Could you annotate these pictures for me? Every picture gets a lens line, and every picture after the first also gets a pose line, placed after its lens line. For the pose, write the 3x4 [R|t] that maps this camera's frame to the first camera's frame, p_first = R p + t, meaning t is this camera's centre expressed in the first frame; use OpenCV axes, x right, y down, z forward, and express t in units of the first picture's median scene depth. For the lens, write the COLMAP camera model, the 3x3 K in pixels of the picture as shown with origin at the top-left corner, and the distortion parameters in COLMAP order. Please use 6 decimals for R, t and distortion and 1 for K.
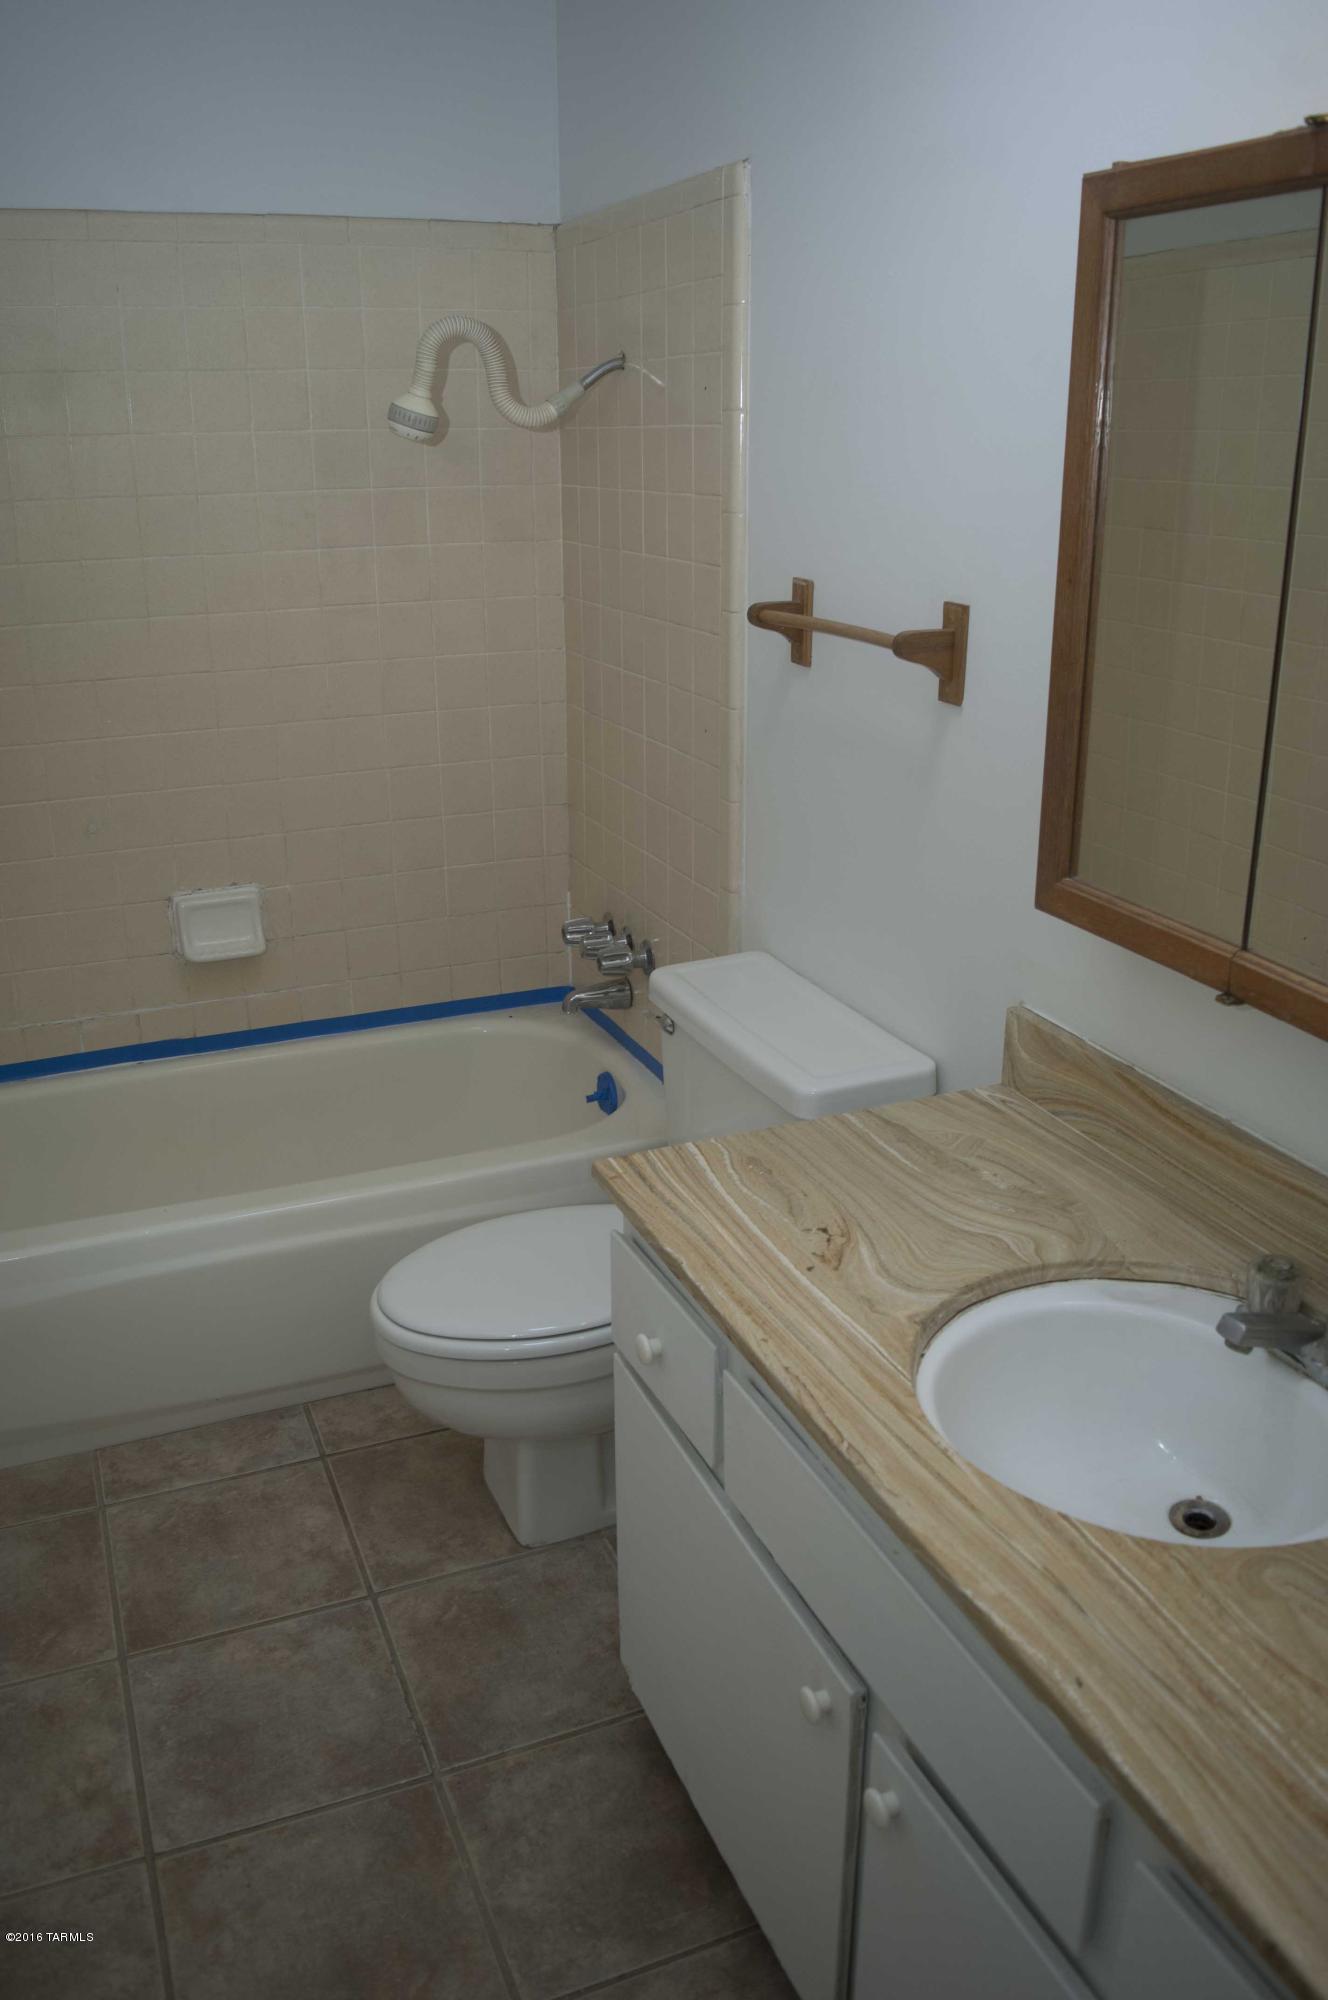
lens RADIAL K [[1568.1, 0, 667.5], [0, 1568.1, 1000.1], [0, 0, 1]] dist [-0.095785, 0.023217]
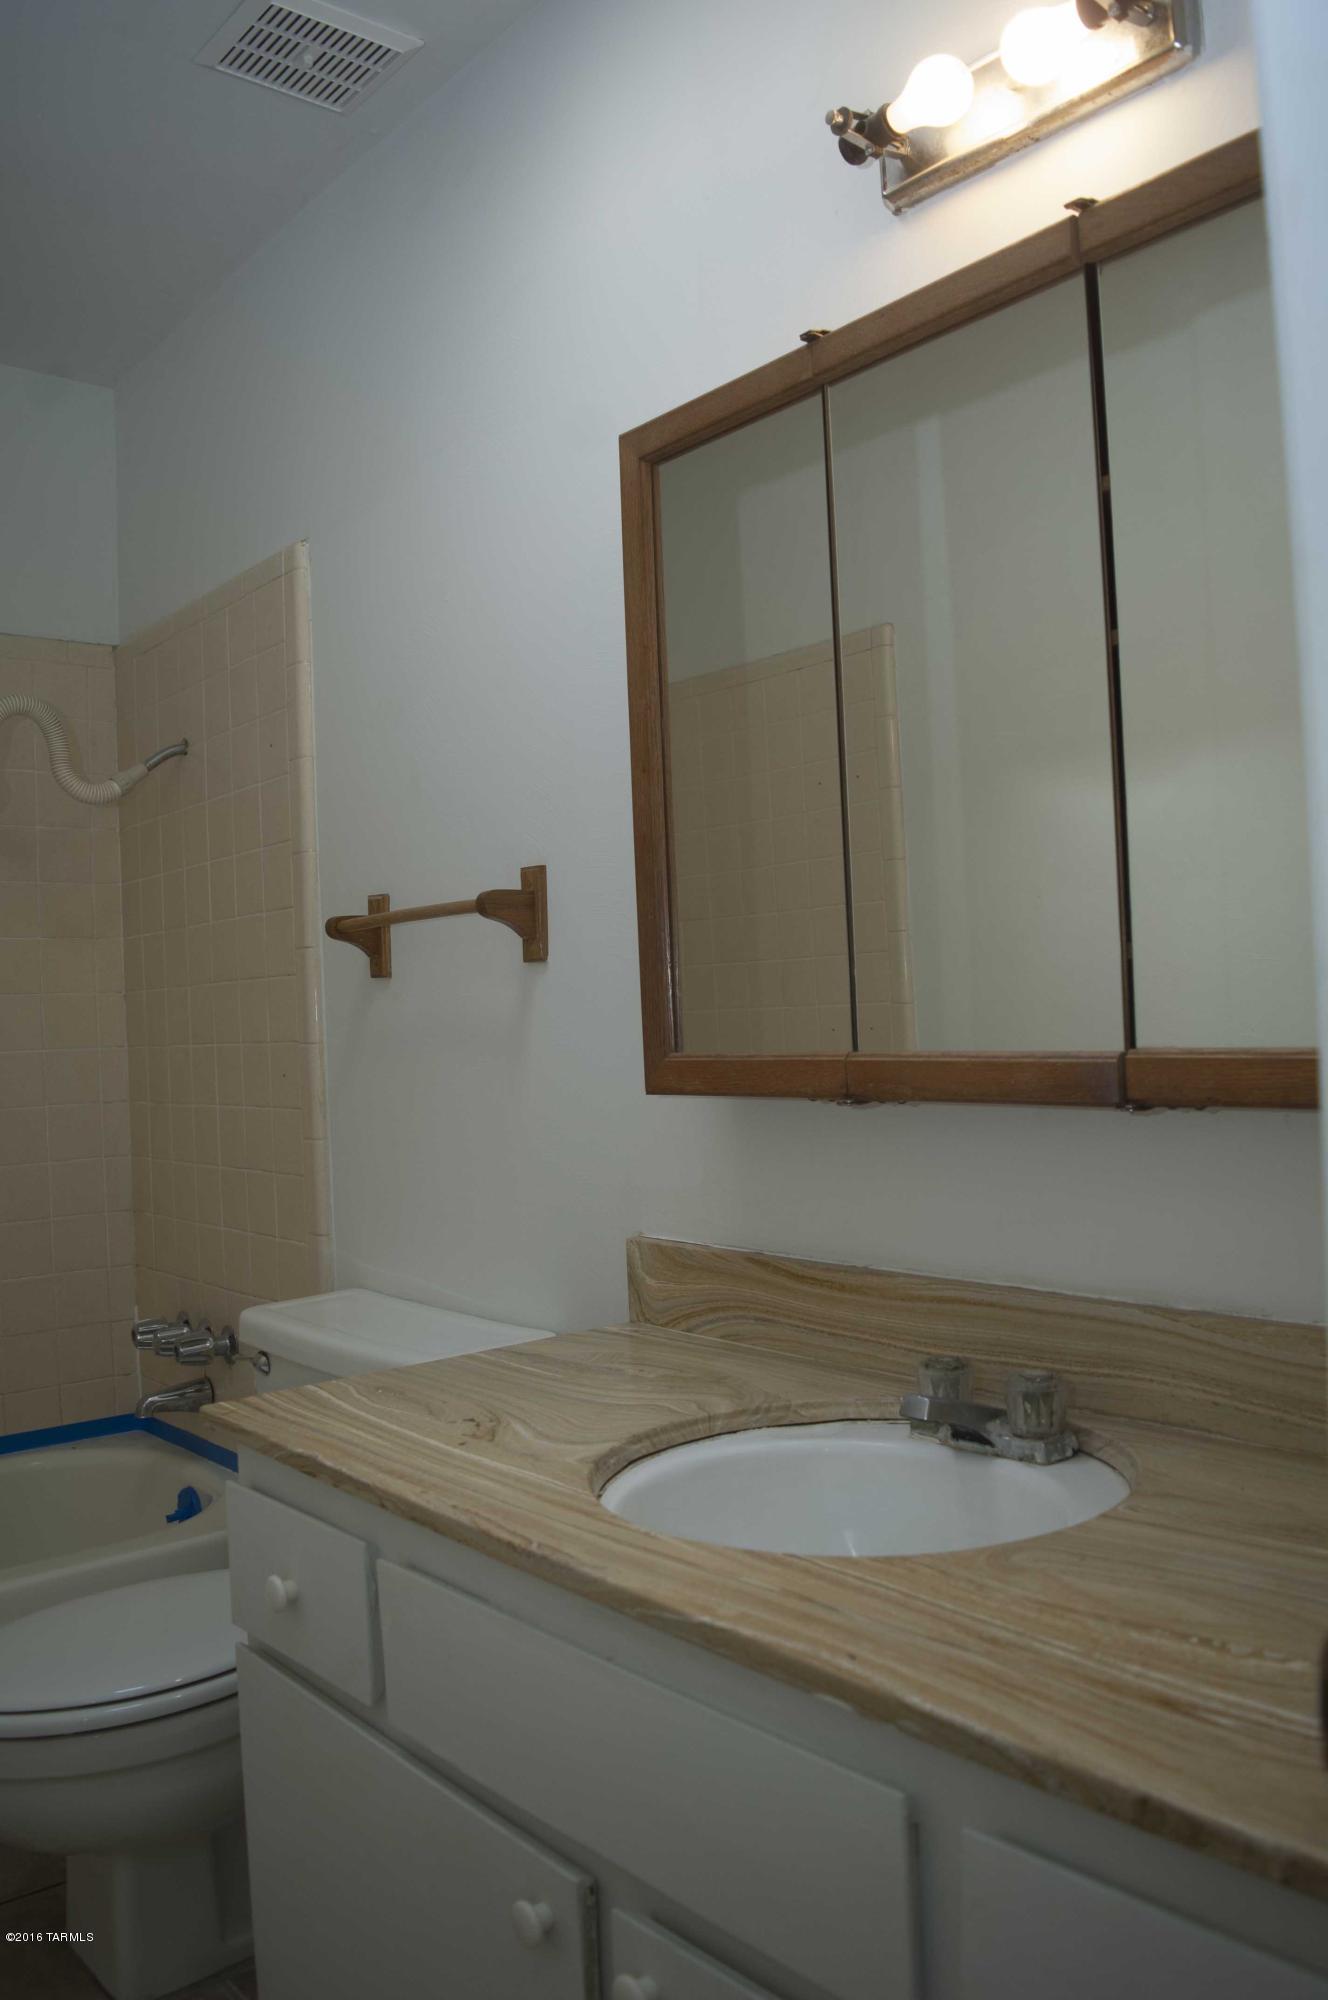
lens RADIAL K [[1568.1, 0, 667.5], [0, 1568.1, 1000.1], [0, 0, 1]] dist [-0.095785, 0.023217]
pose [[0.956517, -0.032408, 0.289870, -0.046145], [0.134747, 0.930499, -0.340610, 0.251660], [-0.258685, 0.364858, 0.894405, 0.075050]]
